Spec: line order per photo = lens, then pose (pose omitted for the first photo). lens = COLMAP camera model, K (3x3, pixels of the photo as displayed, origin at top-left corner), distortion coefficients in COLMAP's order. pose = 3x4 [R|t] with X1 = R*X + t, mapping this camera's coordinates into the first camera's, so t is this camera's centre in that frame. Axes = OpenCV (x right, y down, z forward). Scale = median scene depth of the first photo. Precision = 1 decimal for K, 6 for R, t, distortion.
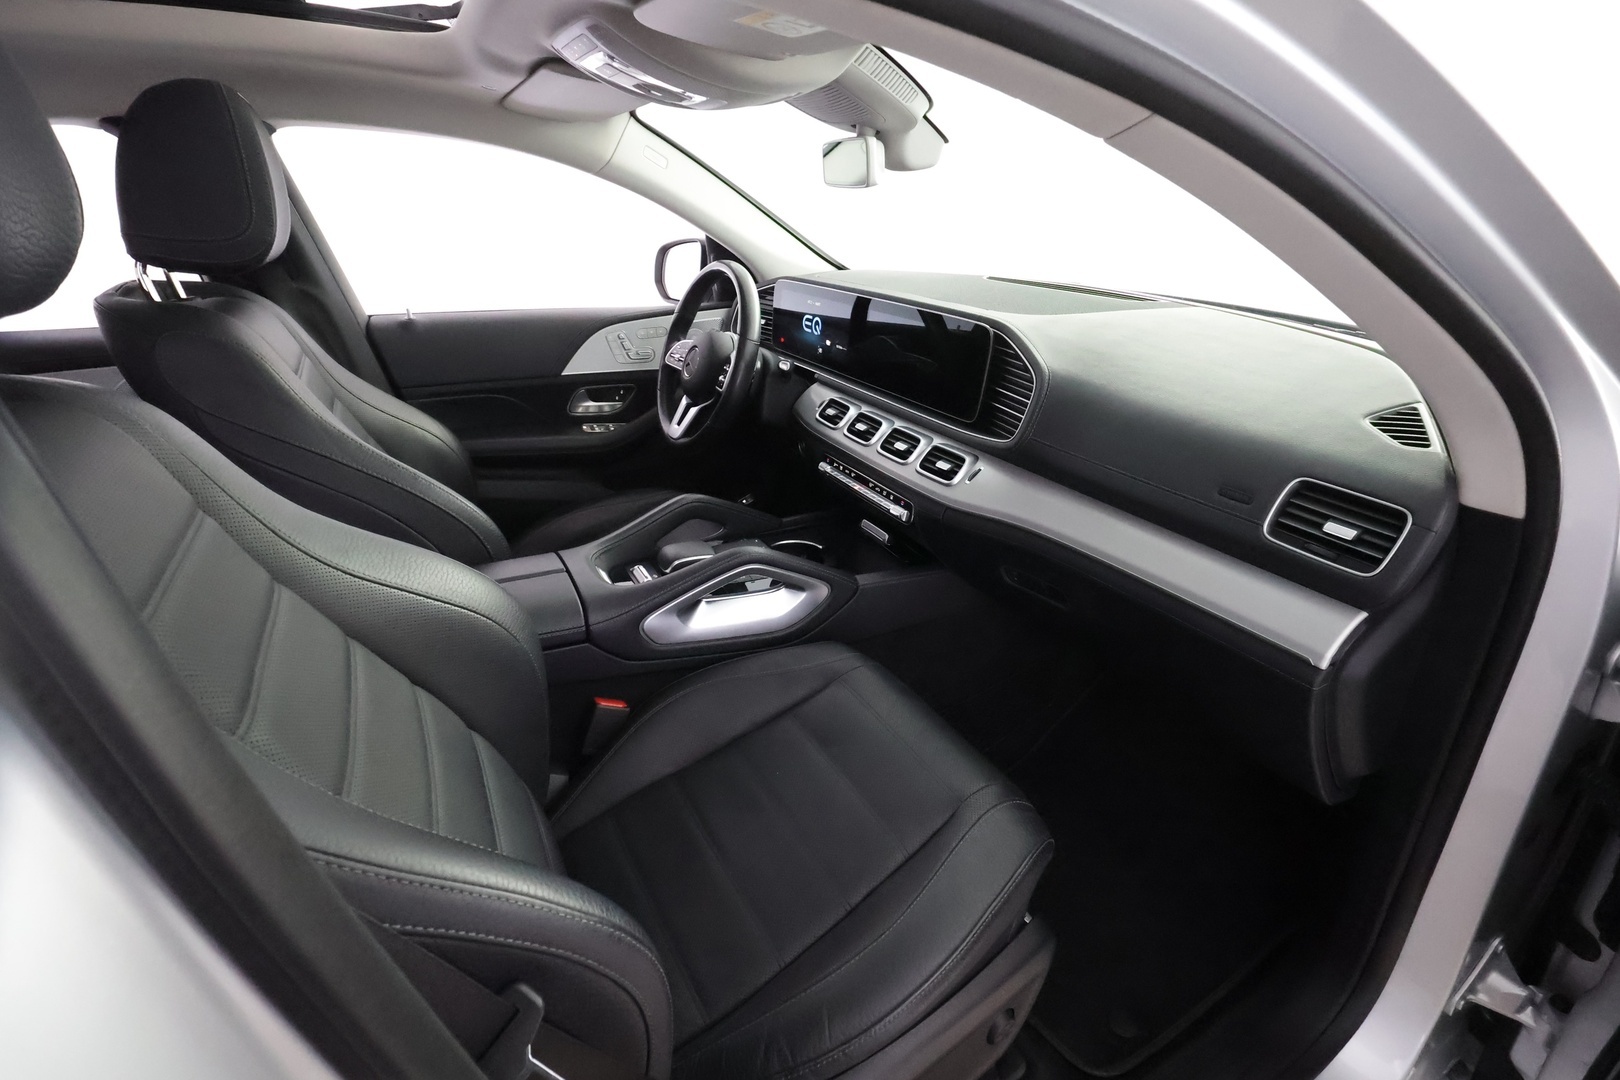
lens RADIAL K [[750.0, 0, 793.6], [0, 750.0, 536.9], [0, 0, 1]] dist [-0.000337, 0.001174]
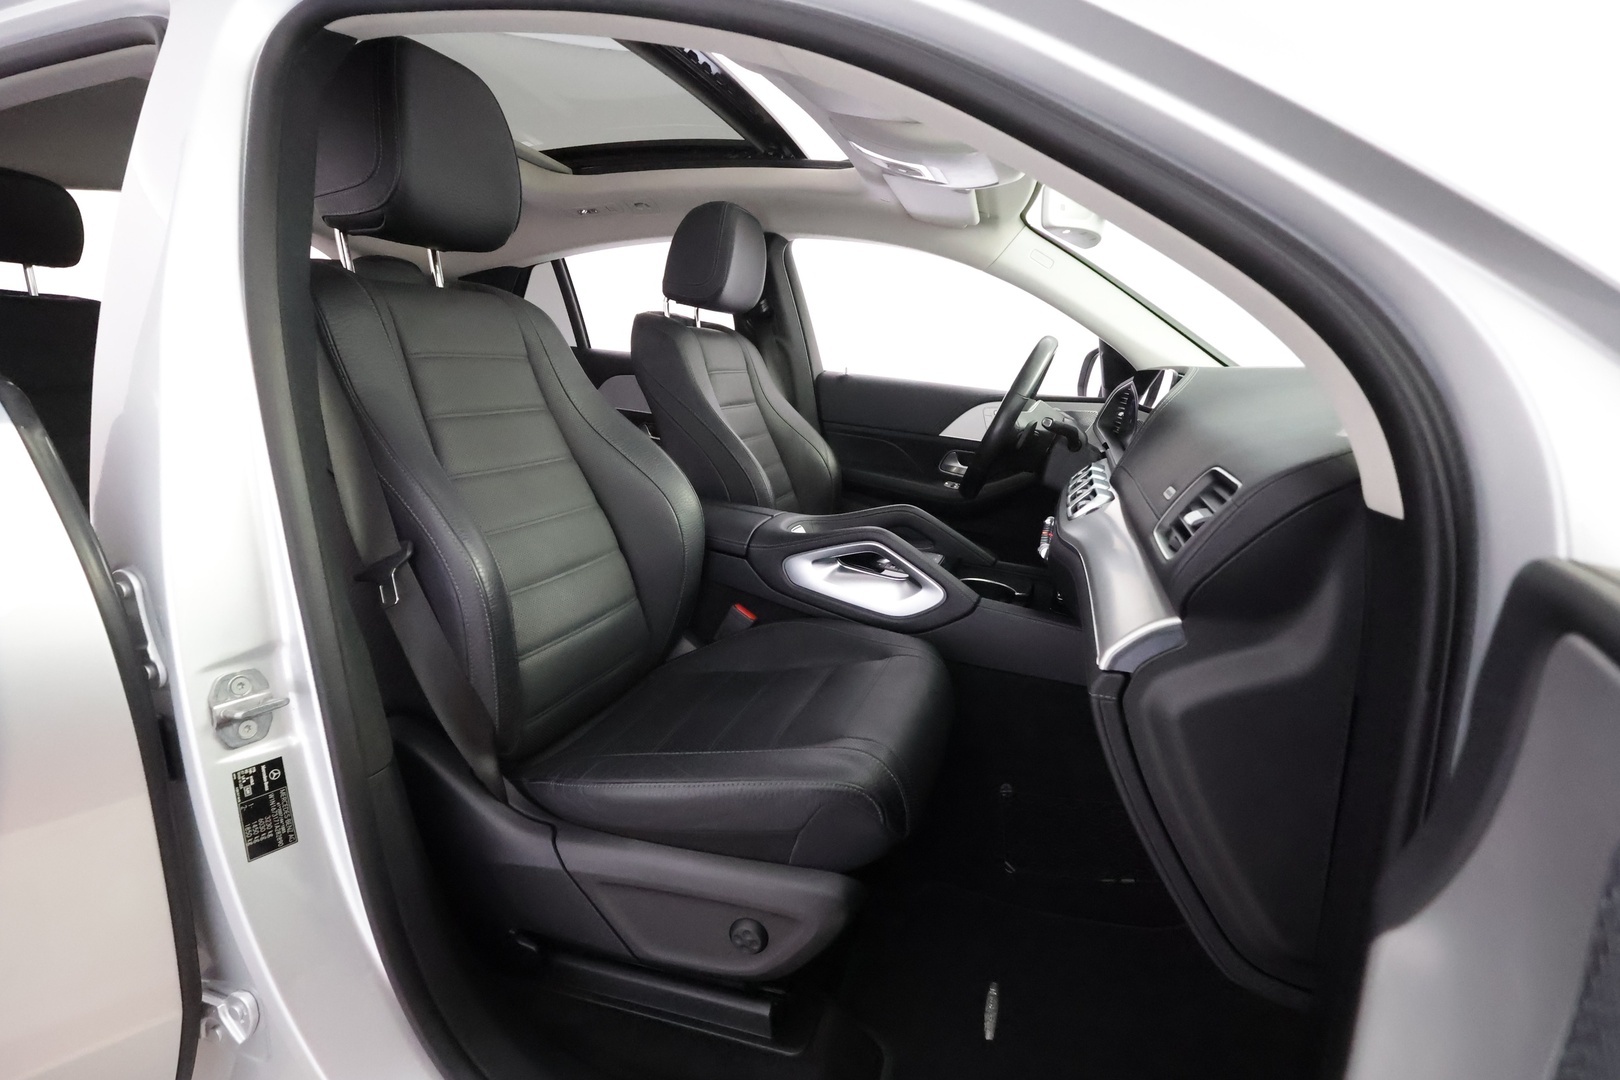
lens RADIAL K [[750.0, 0, 806.5], [0, 750.0, 539.8], [0, 0, 1]] dist [-0.000337, 0.001174]
pose [[0.674797, 0.222344, -0.703713, 0.497556], [-0.367062, 0.928345, -0.058660, 0.100678], [0.640246, 0.297890, 0.708059, 0.082082]]
